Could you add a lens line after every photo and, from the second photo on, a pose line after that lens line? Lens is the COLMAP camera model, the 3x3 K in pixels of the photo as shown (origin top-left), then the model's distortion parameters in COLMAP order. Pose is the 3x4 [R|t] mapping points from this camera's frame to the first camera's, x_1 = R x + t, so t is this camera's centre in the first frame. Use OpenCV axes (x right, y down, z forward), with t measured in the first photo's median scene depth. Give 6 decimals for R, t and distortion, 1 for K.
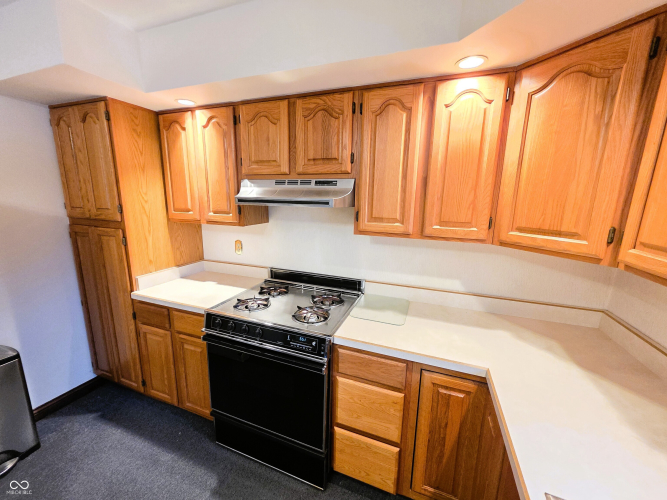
lens RADIAL K [[265.0, 0, 332.7], [0, 265.0, 249.3], [0, 0, 1]] dist [0.004125, -0.000497]
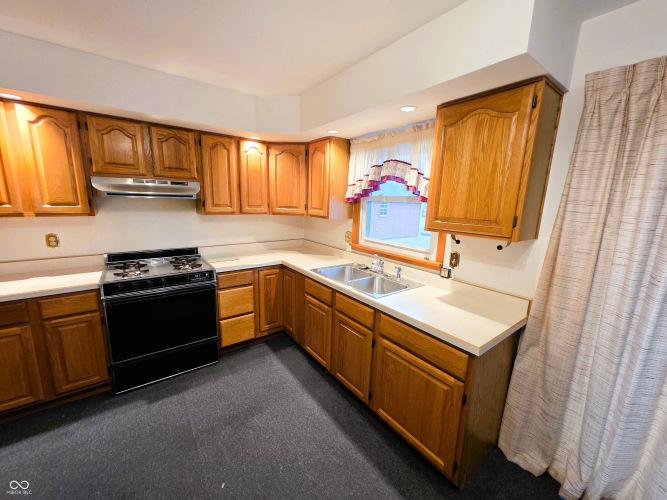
lens RADIAL K [[265.0, 0, 332.9], [0, 265.0, 250.4], [0, 0, 1]] dist [0.004125, -0.000497]
pose [[0.531934, -0.165363, 0.830483, -1.010398], [0.144300, 0.984104, 0.103526, 0.121323], [-0.834400, 0.064769, 0.547340, -0.664224]]
